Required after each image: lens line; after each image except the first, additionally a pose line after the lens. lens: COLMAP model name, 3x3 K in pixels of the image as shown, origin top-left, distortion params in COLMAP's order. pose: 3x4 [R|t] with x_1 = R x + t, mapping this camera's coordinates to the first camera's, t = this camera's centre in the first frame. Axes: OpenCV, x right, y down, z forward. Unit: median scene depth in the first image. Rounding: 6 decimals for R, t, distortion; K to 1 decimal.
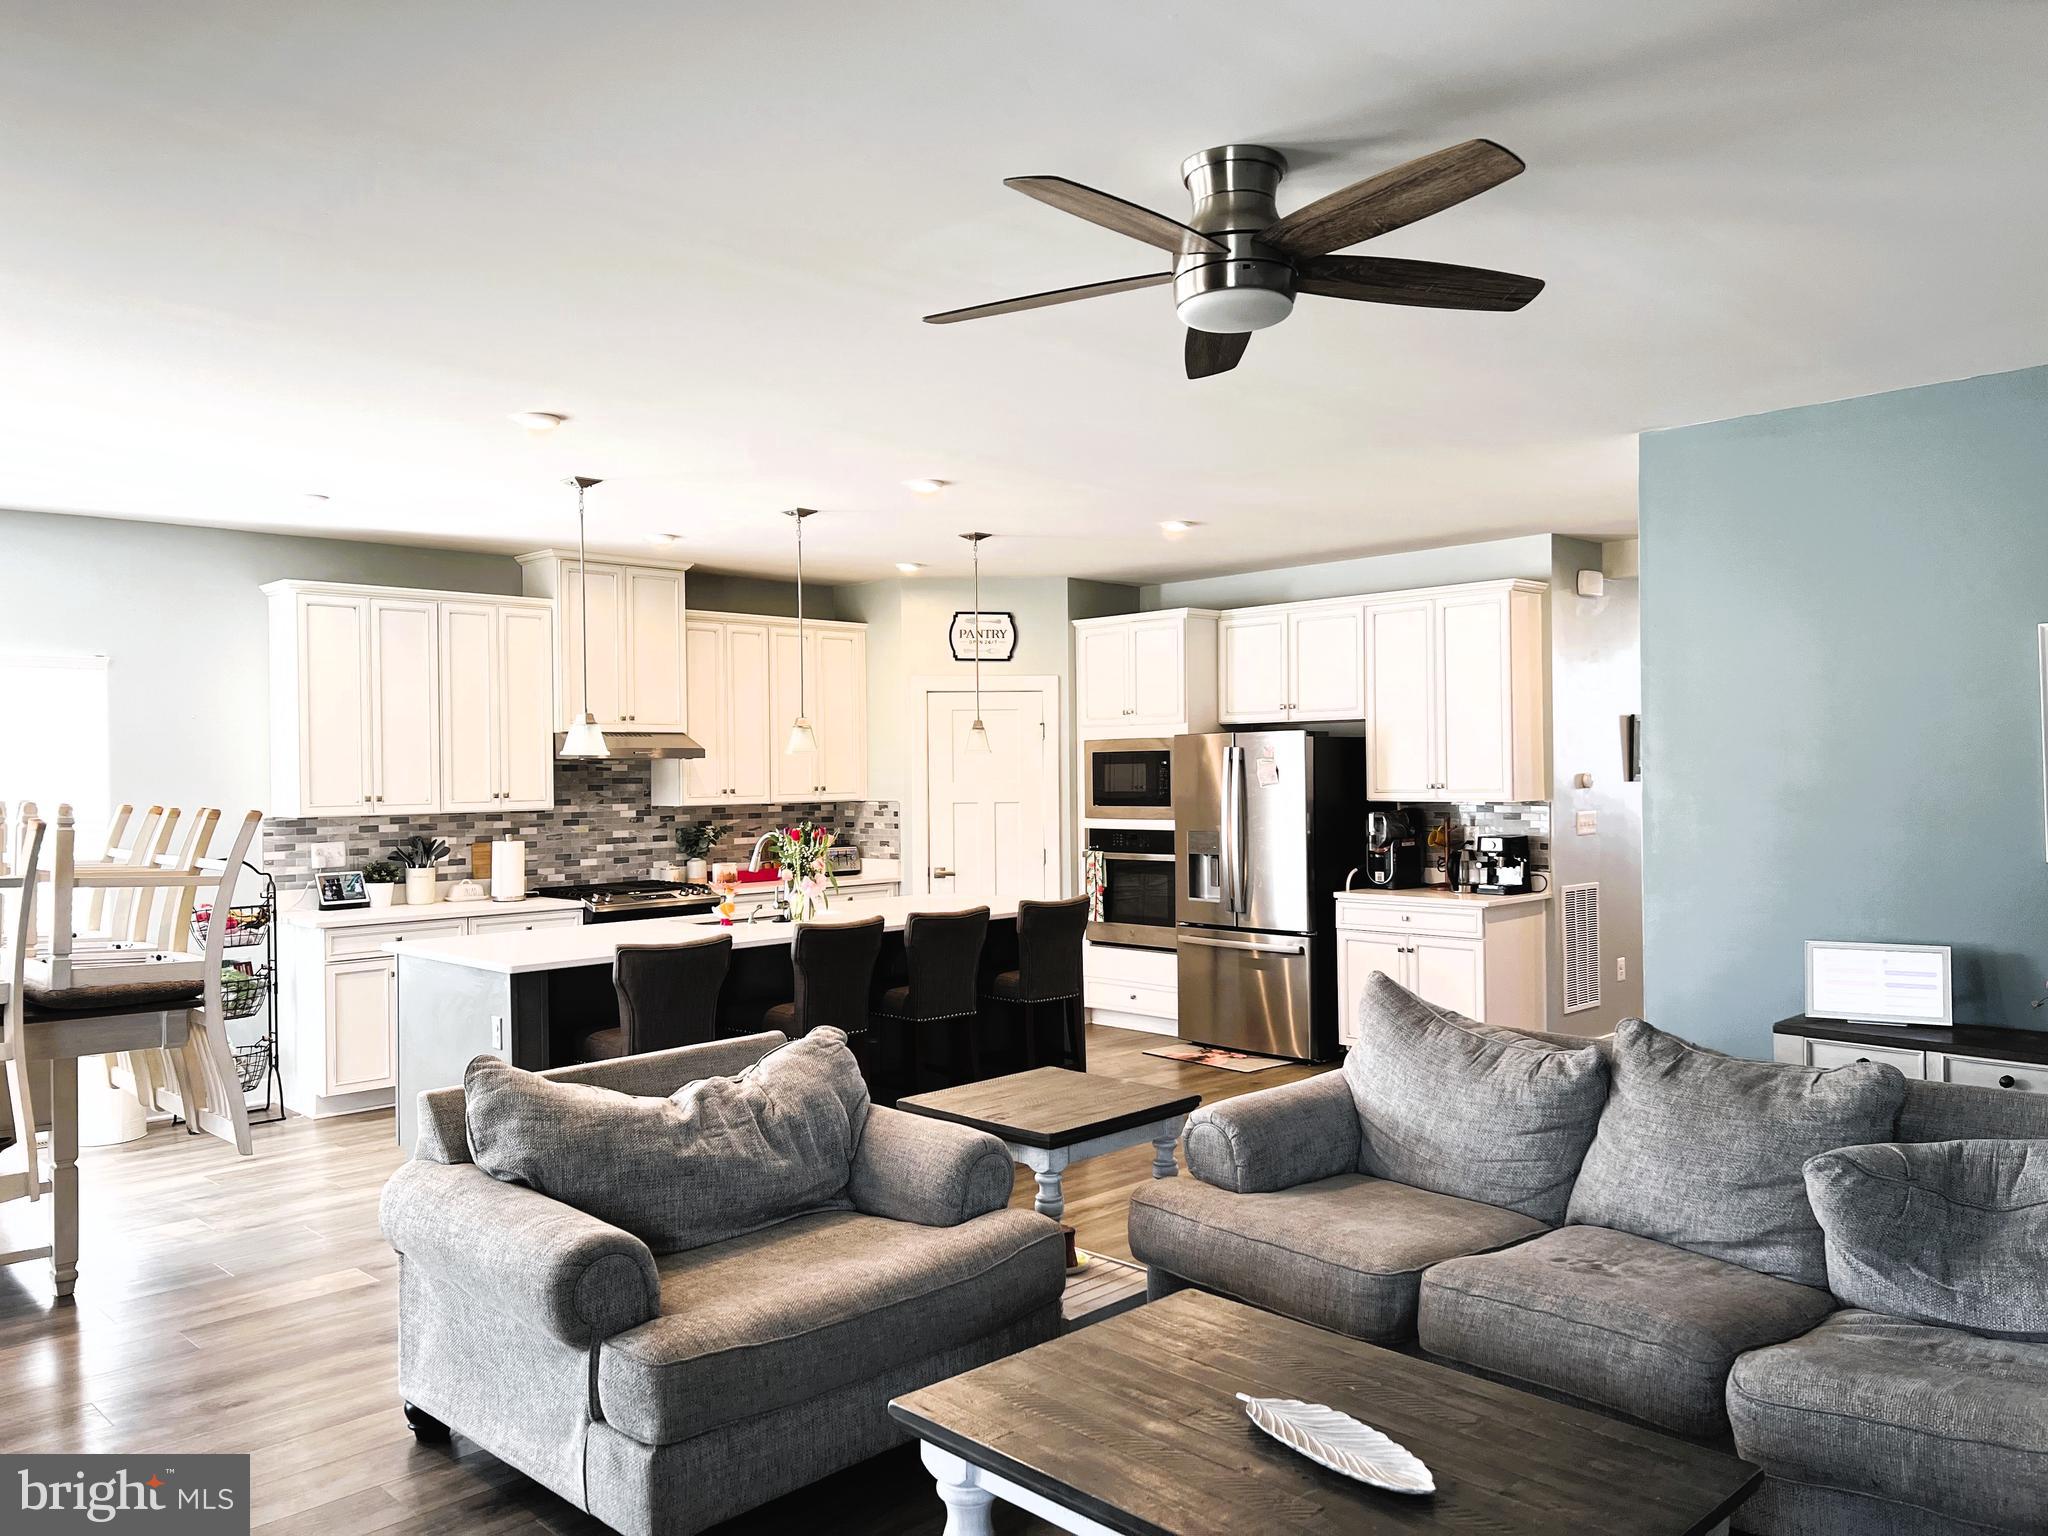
lens RADIAL K [[1538.9, 0, 1030.8], [0, 1538.9, 774.0], [0, 0, 1]] dist [0.003190, -0.002732]
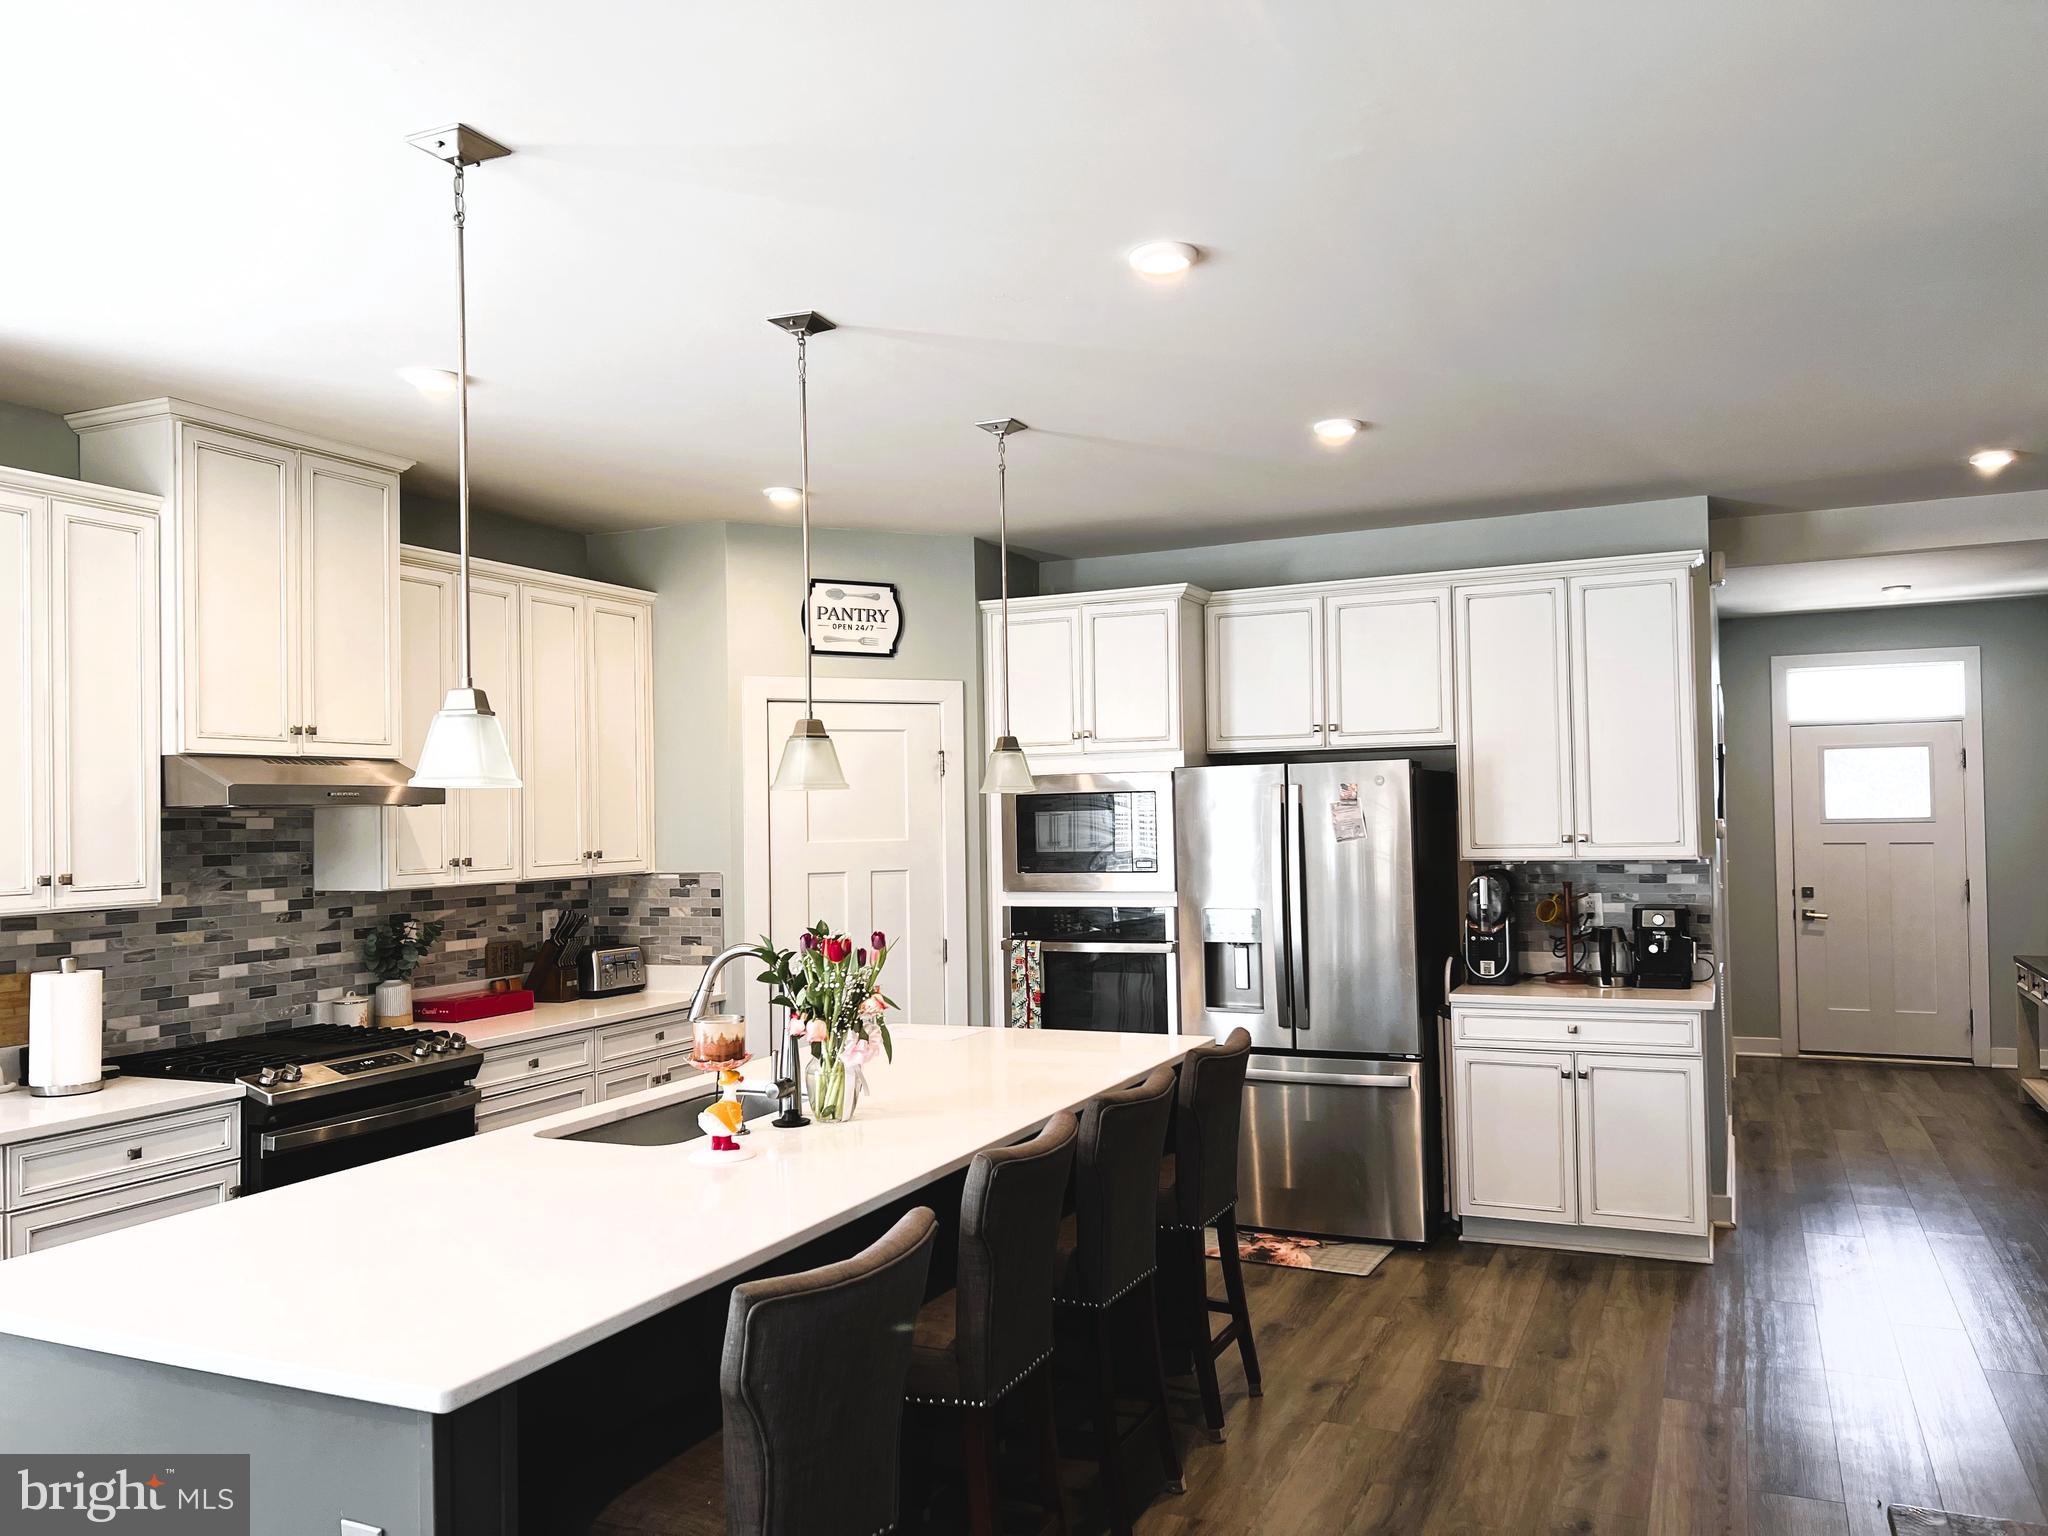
lens RADIAL K [[1538.9, 0, 1030.8], [0, 1538.9, 774.0], [0, 0, 1]] dist [0.003190, -0.002732]
pose [[0.931864, 0.002791, 0.362797, -0.209674], [0.010558, 0.999338, -0.034807, 0.000408], [-0.362654, 0.036265, 0.931218, 0.385685]]
